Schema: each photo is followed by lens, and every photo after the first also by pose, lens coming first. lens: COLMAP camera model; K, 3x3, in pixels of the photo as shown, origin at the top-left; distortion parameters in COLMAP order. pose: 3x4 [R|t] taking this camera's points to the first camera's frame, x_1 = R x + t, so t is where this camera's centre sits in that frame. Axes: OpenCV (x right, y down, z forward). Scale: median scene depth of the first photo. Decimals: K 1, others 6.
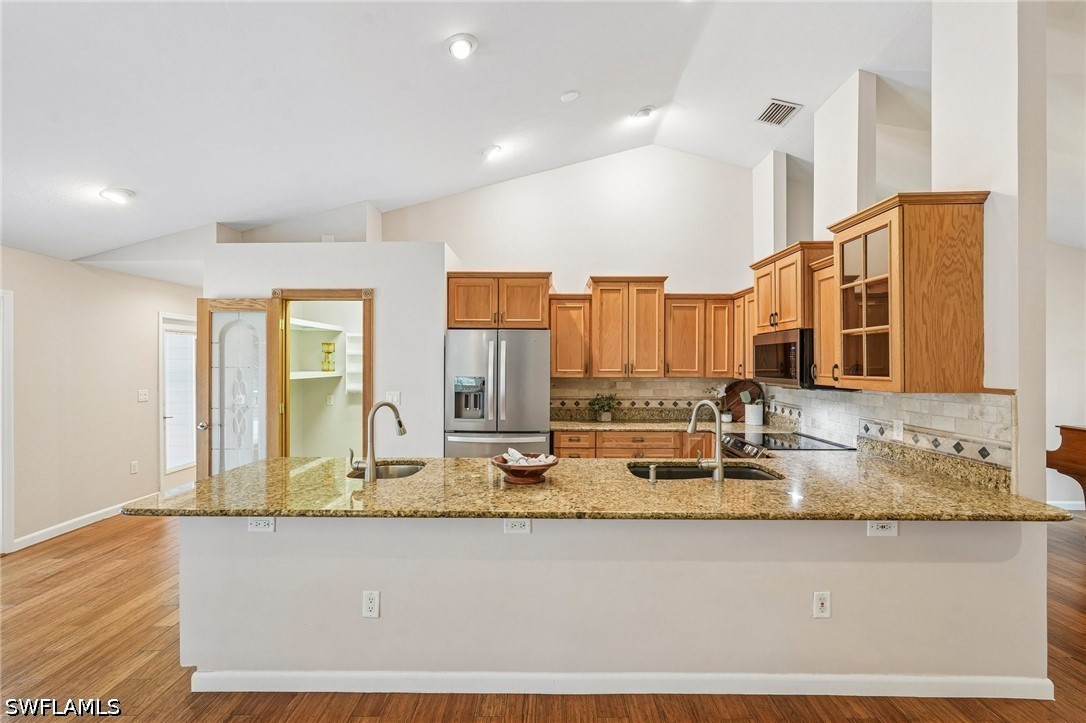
lens RADIAL K [[483.8, 0, 540.9], [0, 483.8, 360.7], [0, 0, 1]] dist [-0.002415, 0.000333]
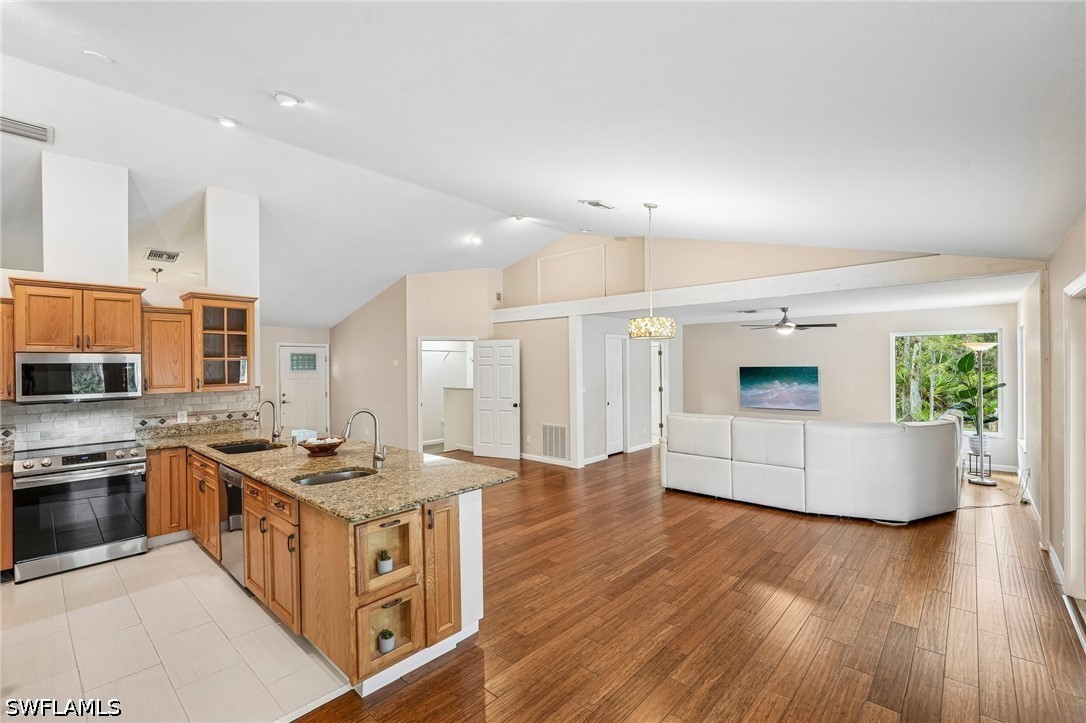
lens RADIAL K [[478.2, 0, 543.0], [0, 478.2, 361.5], [0, 0, 1]] dist [-0.000201, 0.000279]
pose [[-0.747803, 0.013838, 0.663777, -0.889892], [0.010568, 0.999904, -0.008940, -0.015021], [-0.663837, 0.000329, -0.747877, 0.955557]]
